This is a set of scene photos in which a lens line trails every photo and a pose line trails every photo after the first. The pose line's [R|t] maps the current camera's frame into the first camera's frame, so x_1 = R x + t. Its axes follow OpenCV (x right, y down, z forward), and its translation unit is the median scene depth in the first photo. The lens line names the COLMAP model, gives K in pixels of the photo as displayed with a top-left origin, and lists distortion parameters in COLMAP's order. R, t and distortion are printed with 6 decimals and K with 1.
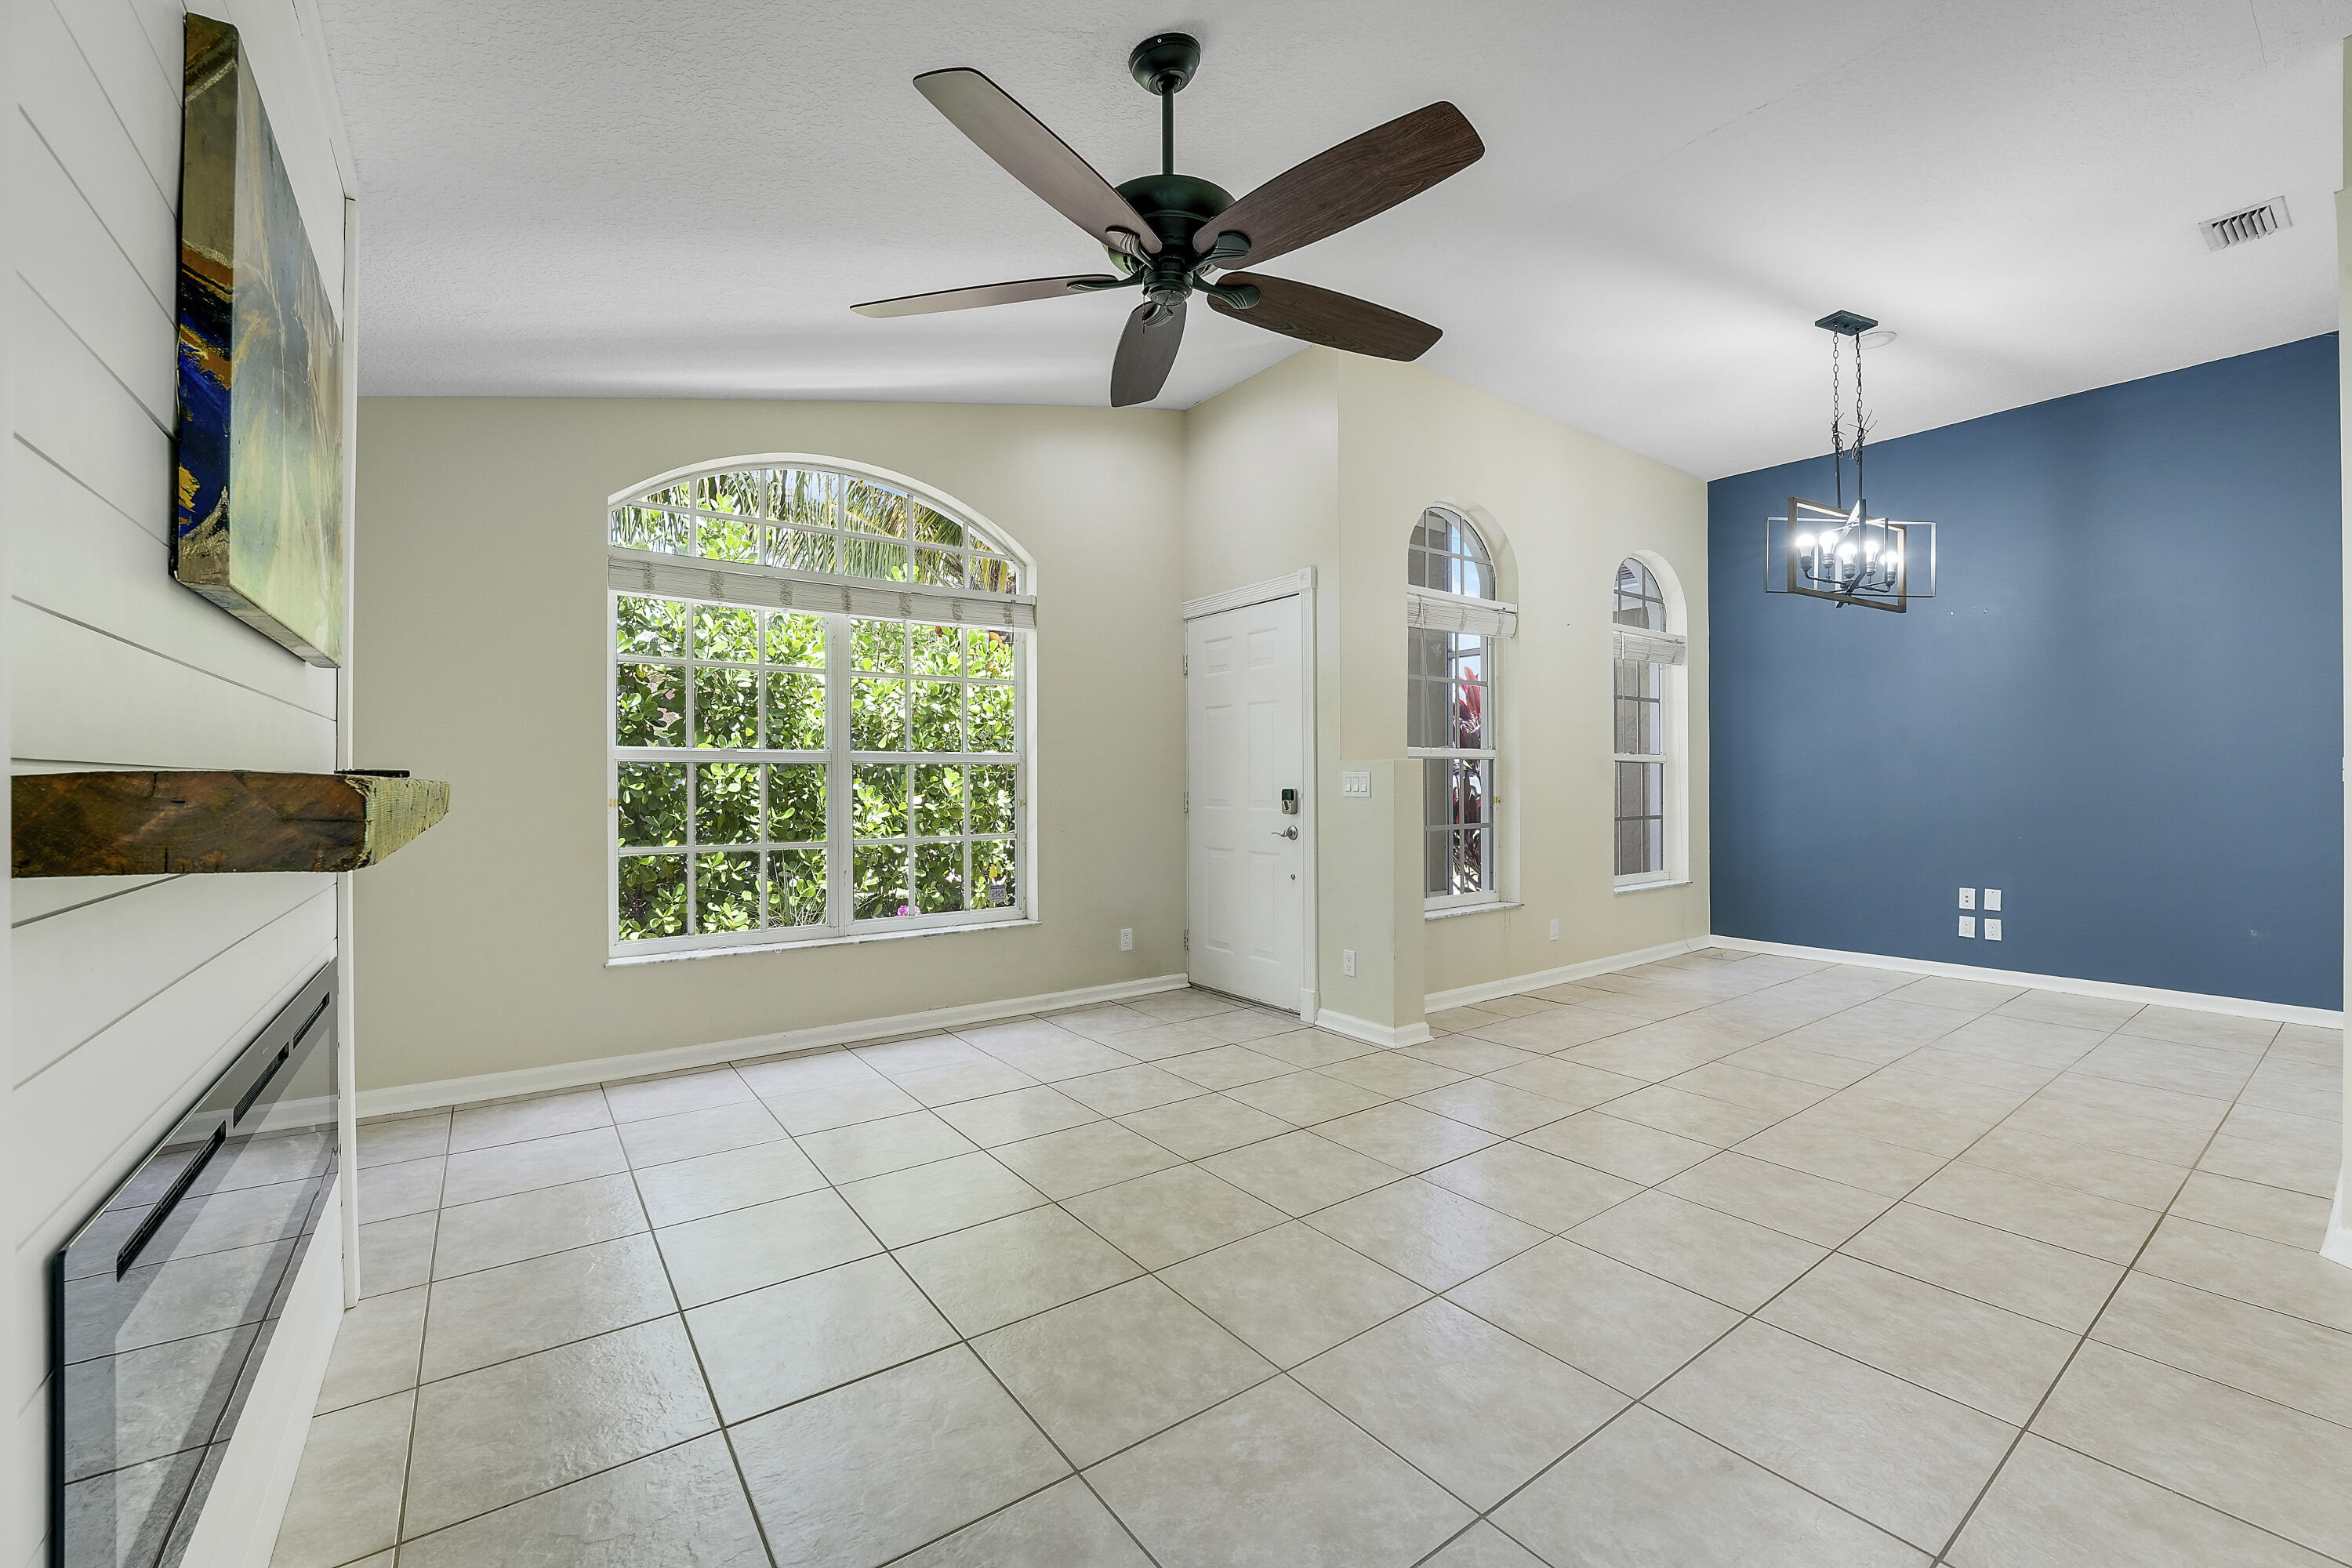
lens RADIAL K [[952.2, 0, 1179.8], [0, 952.2, 778.0], [0, 0, 1]] dist [-0.000873, 0.000331]
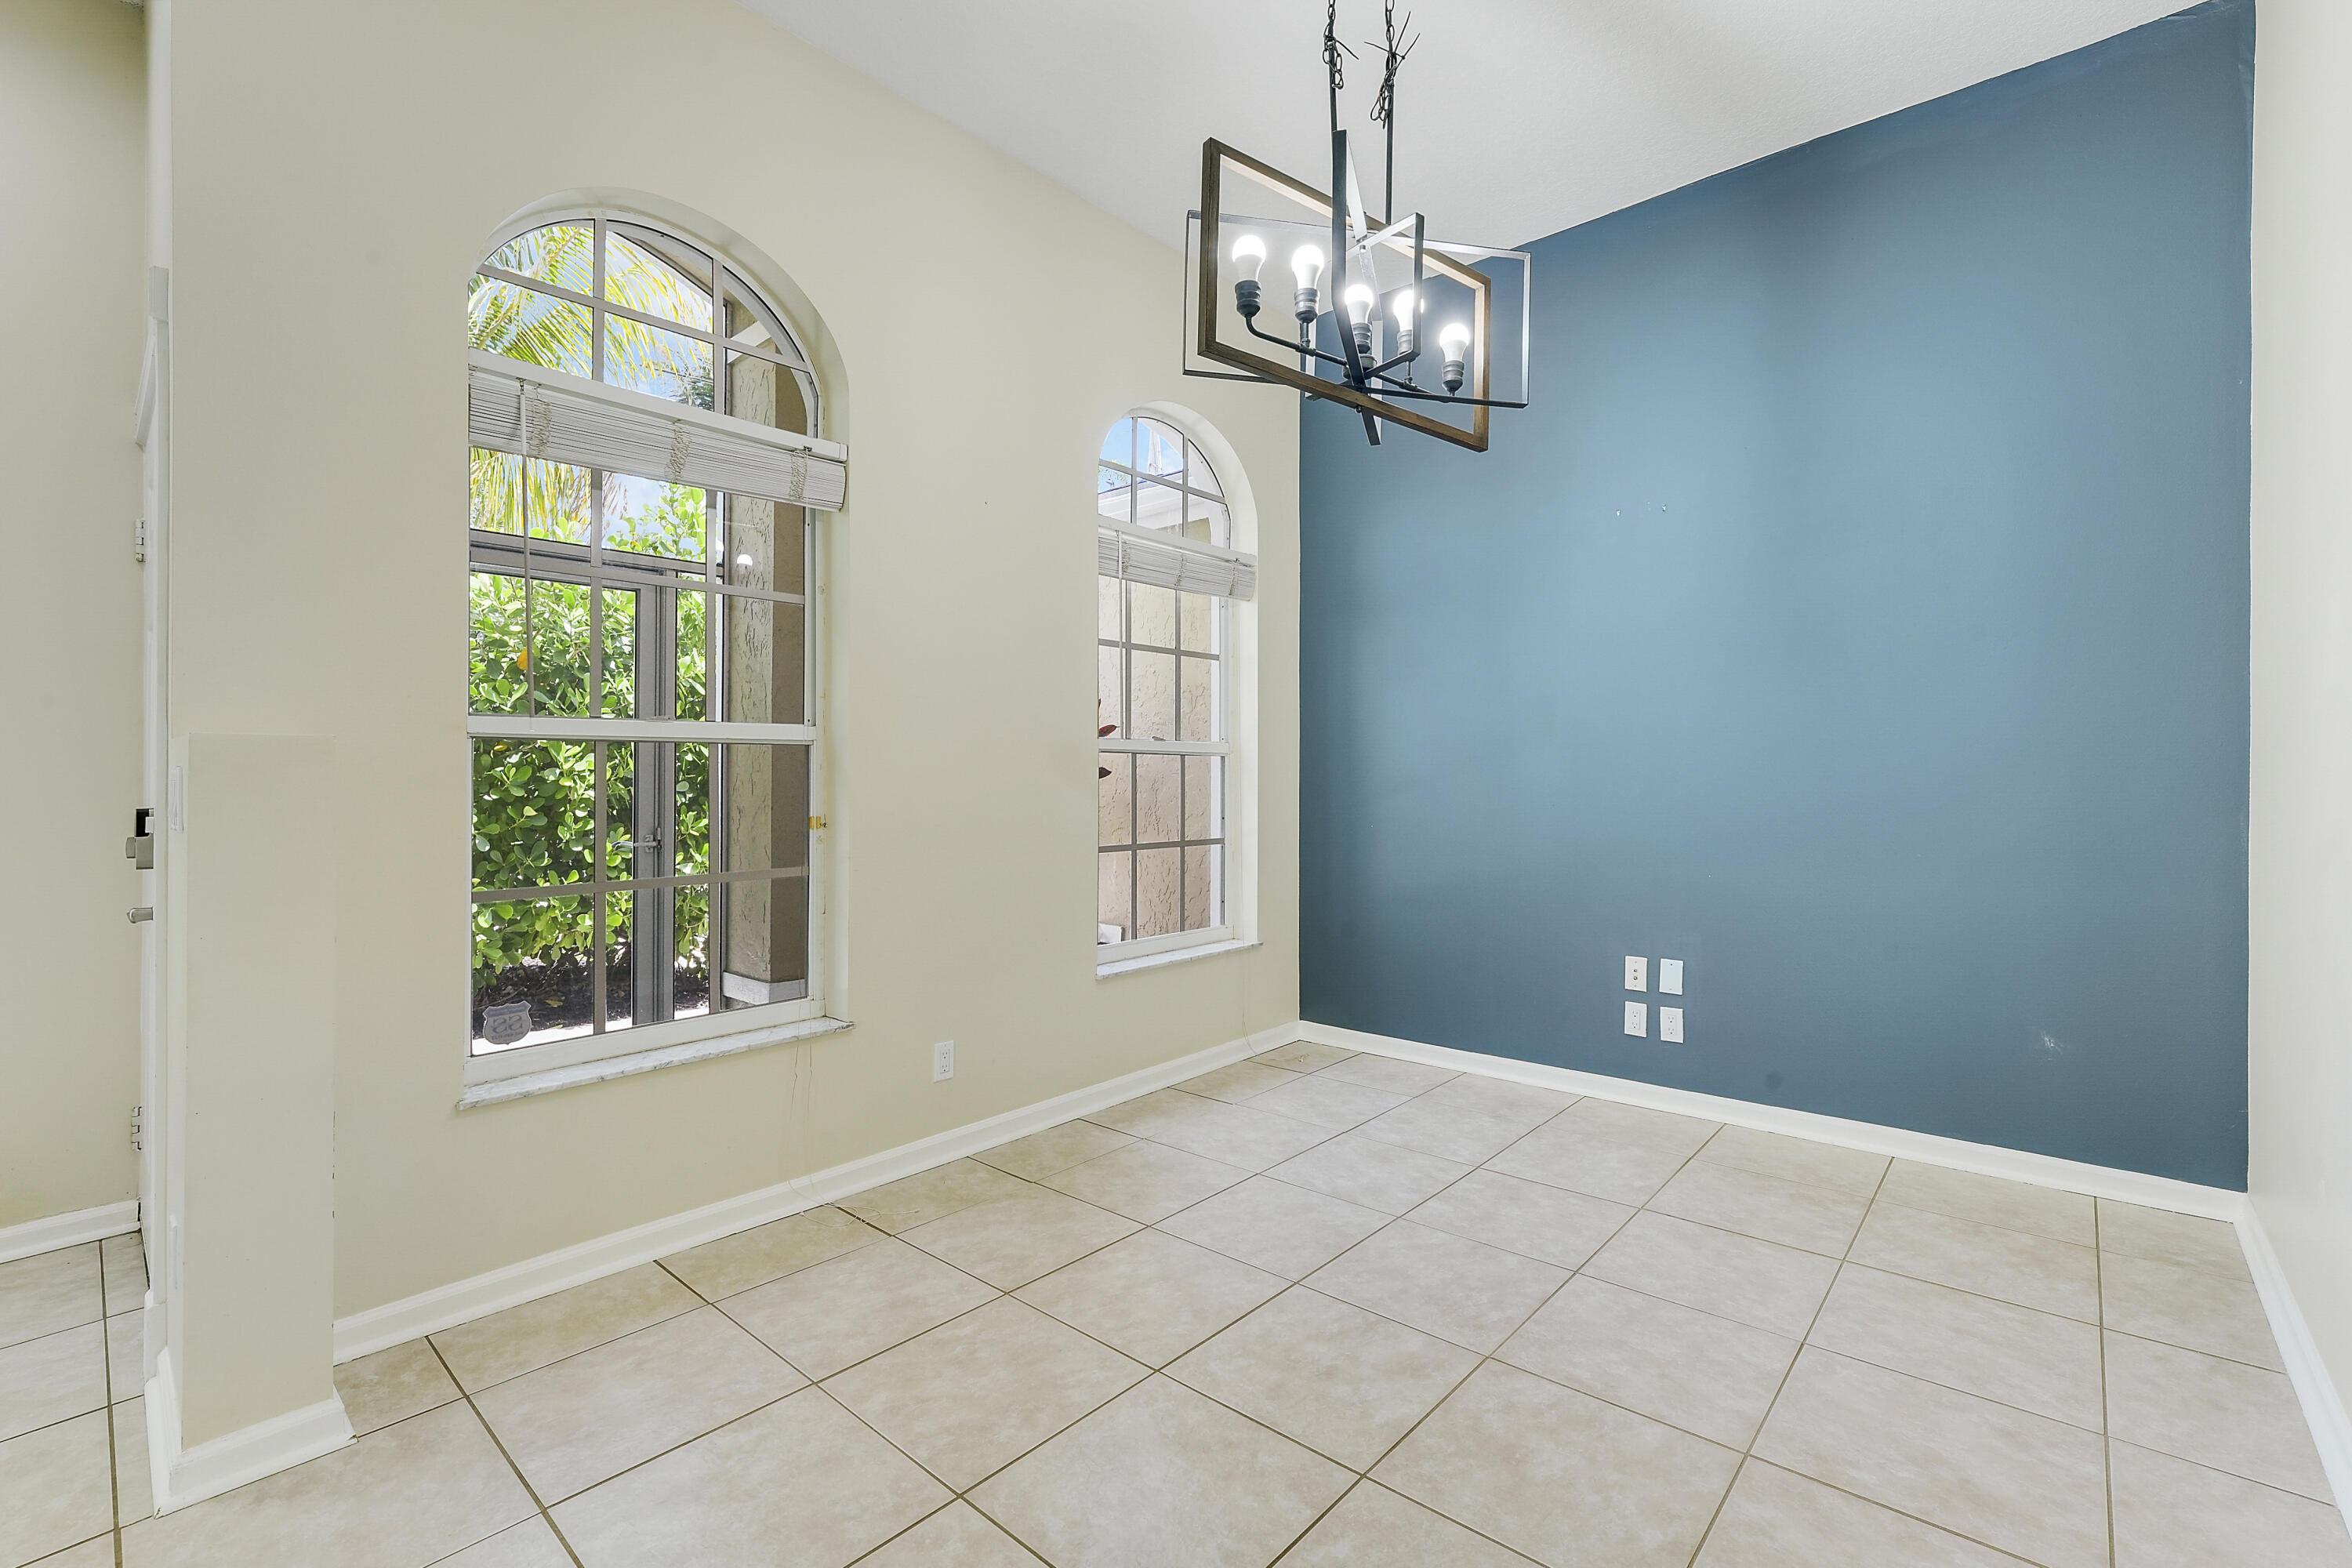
lens RADIAL K [[1036.4, 0, 1112.9], [0, 1036.4, 780.5], [0, 0, 1]] dist [-0.026176, 0.019423]
pose [[0.985920, 0.000426, 0.167219, 0.414421], [-0.000683, 0.999999, 0.001483, 0.000004], [-0.167218, -0.001576, 0.985919, 0.432462]]
